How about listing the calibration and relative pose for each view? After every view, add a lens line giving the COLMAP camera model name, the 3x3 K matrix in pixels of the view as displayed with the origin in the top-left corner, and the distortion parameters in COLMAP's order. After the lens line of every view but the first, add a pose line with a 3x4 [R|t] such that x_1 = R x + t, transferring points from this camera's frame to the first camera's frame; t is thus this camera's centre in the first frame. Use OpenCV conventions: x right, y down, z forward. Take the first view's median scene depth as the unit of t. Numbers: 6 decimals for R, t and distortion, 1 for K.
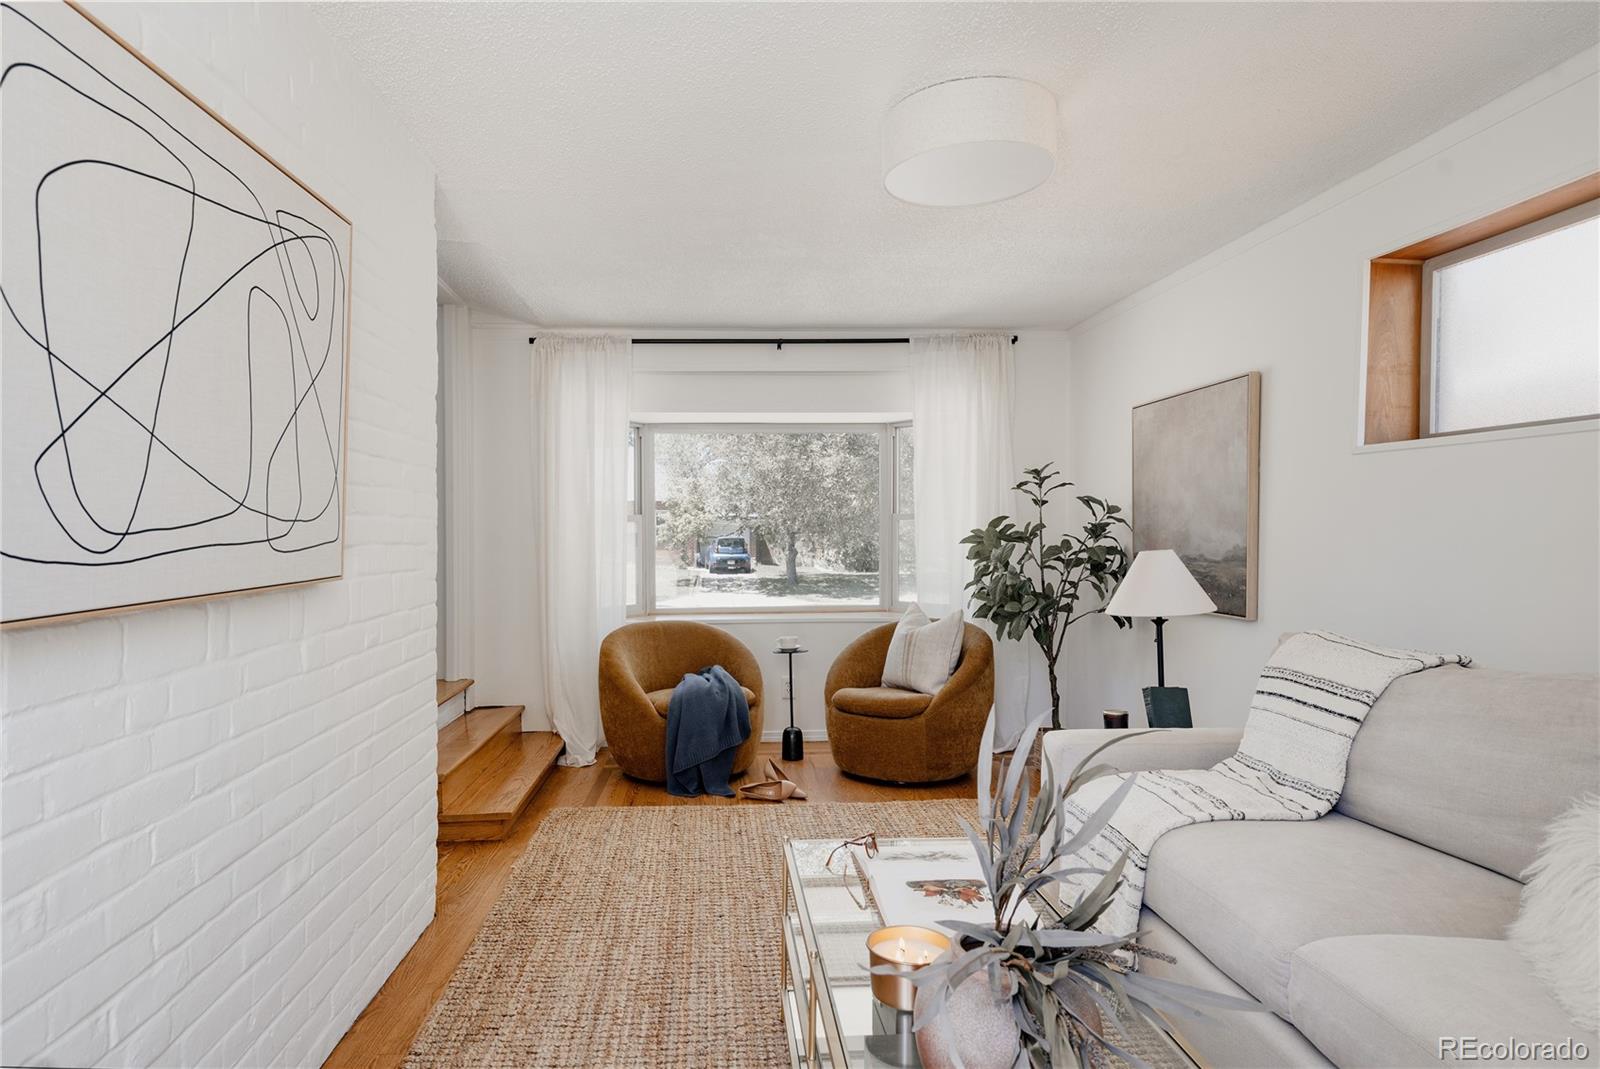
lens RADIAL K [[918.4, 0, 800.0], [0, 918.4, 534.5], [0, 0, 1]] dist [0.006228, 0.001536]
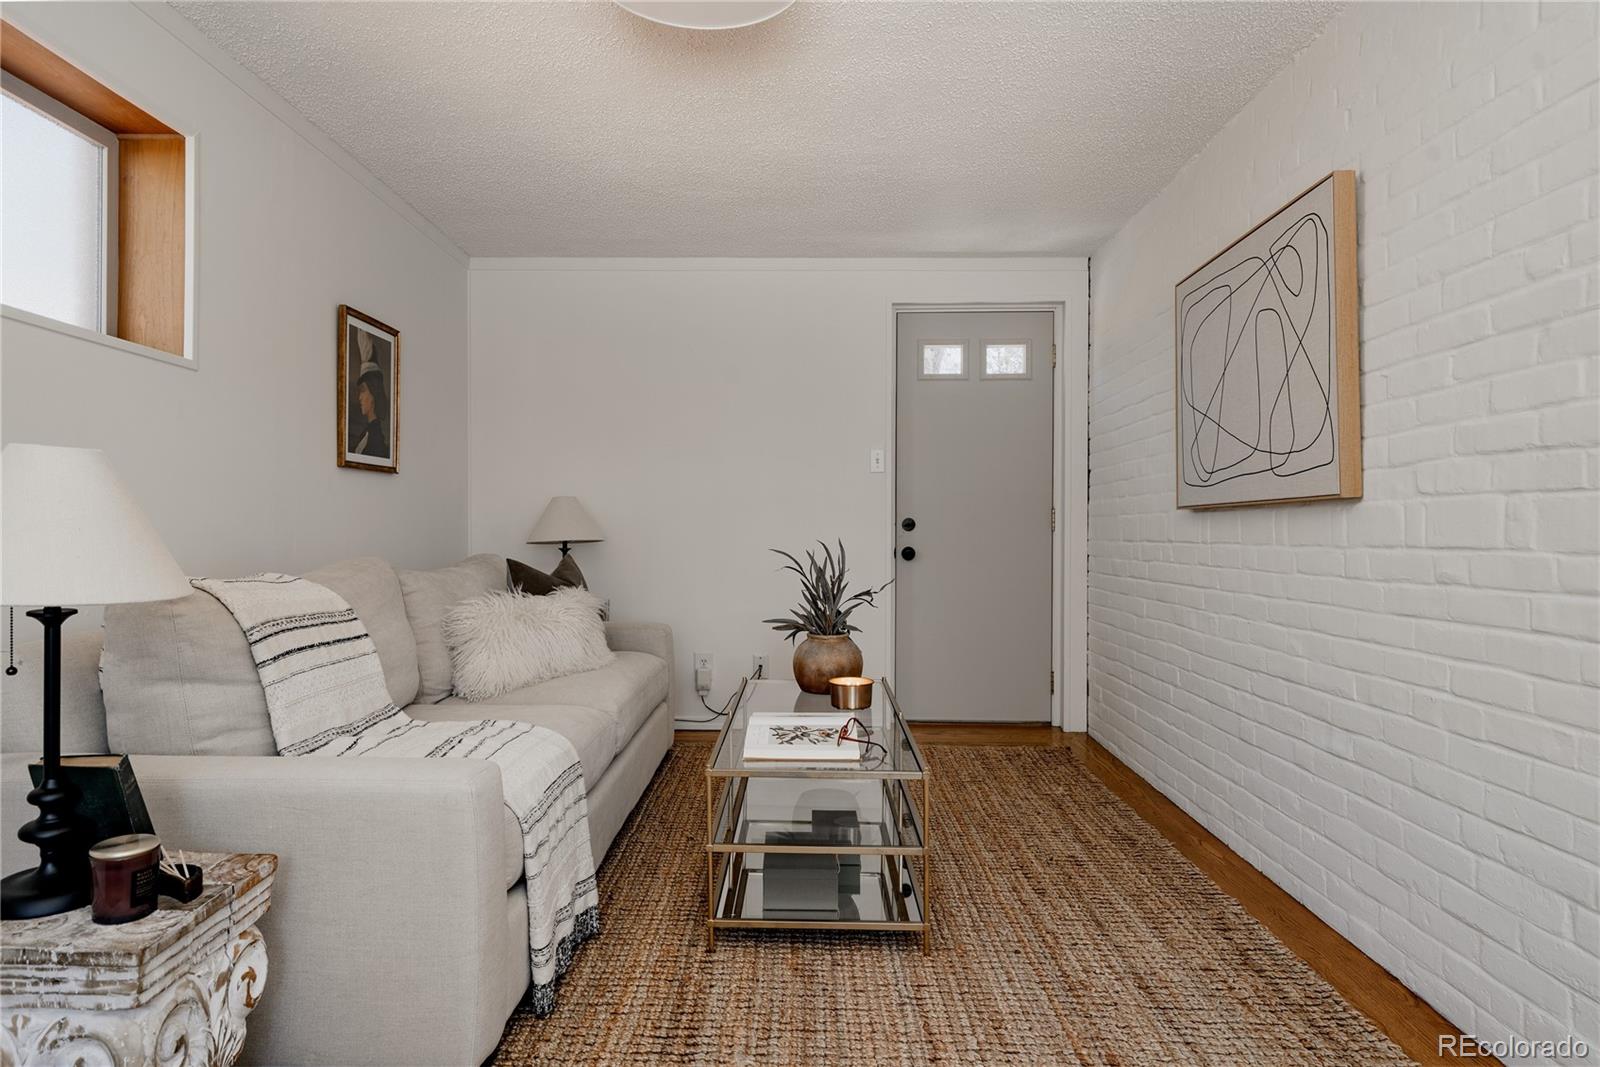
lens RADIAL K [[926.9, 0, 800.0], [0, 926.9, 533.5], [0, 0, 1]] dist [0.019879, -0.000520]
pose [[-0.991217, -0.004691, 0.132164, -0.008665], [-0.003088, 0.999919, 0.012327, 0.045388], [-0.132211, 0.011811, -0.991151, 1.246437]]
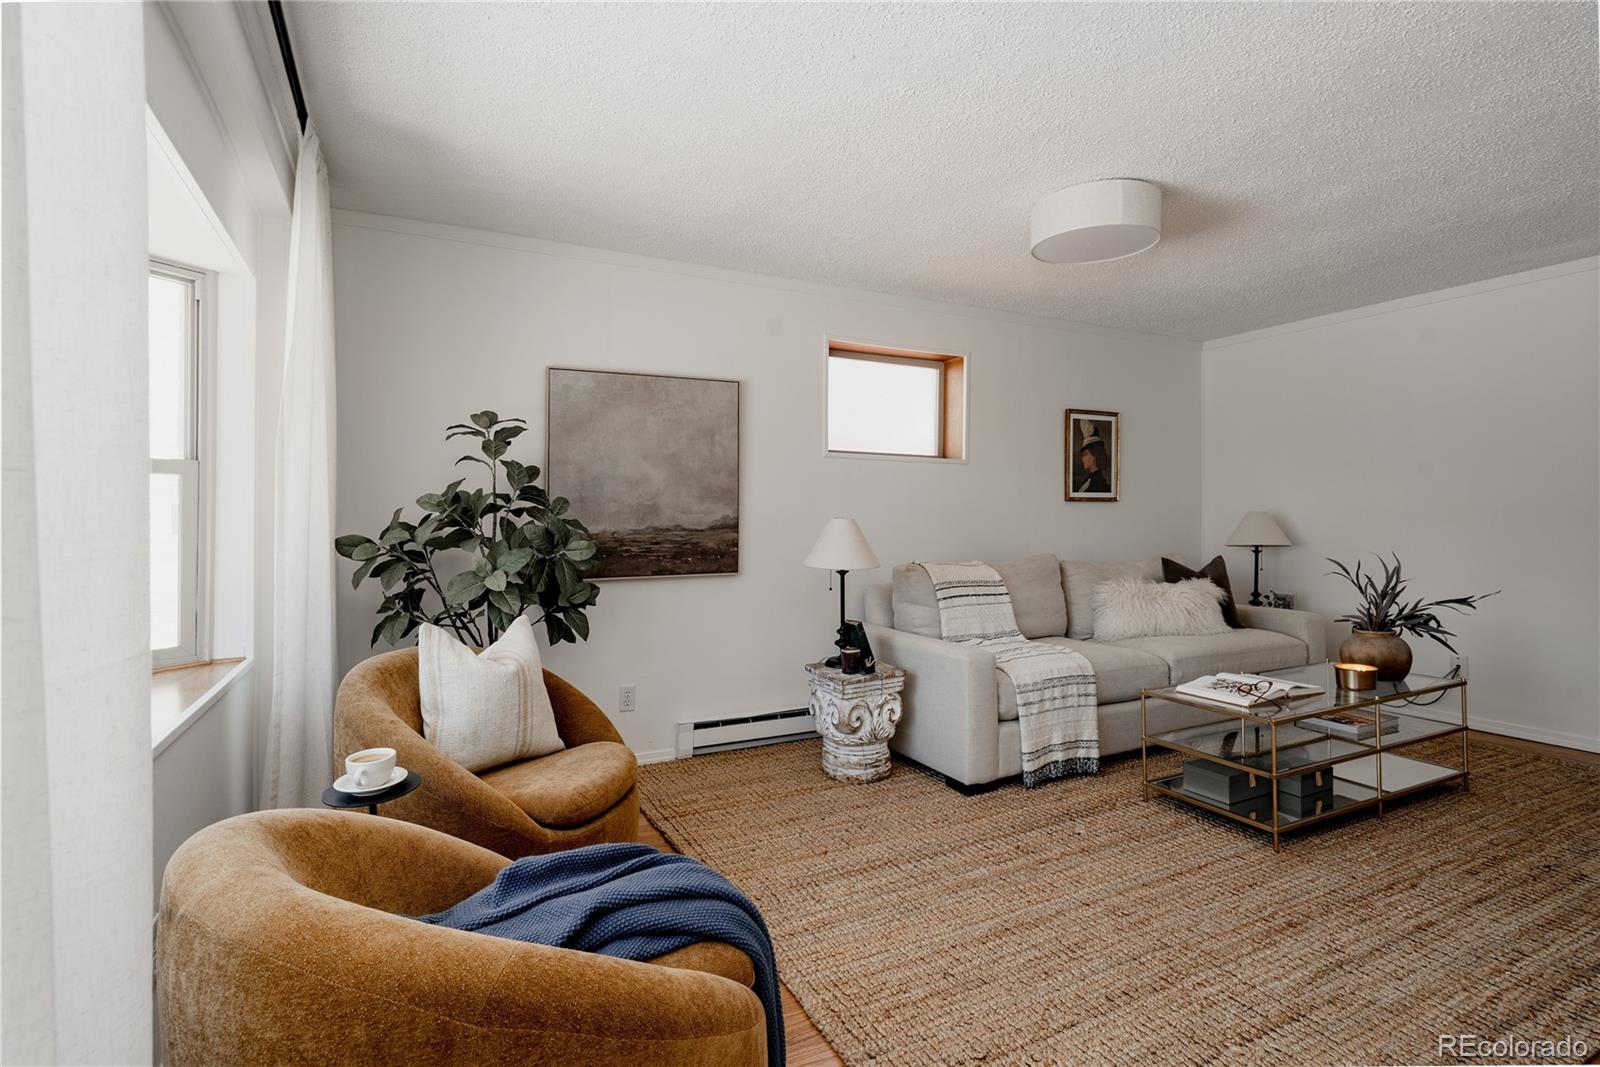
lens RADIAL K [[770.4, 0, 800.0], [0, 770.4, 533.5], [0, 0, 1]] dist [-0.000318, 0.000050]
pose [[-0.349493, -0.015399, 0.936813, -0.543827], [0.009025, 0.999763, 0.019801, 0.016023], [-0.936896, 0.015375, -0.349271, 1.291279]]
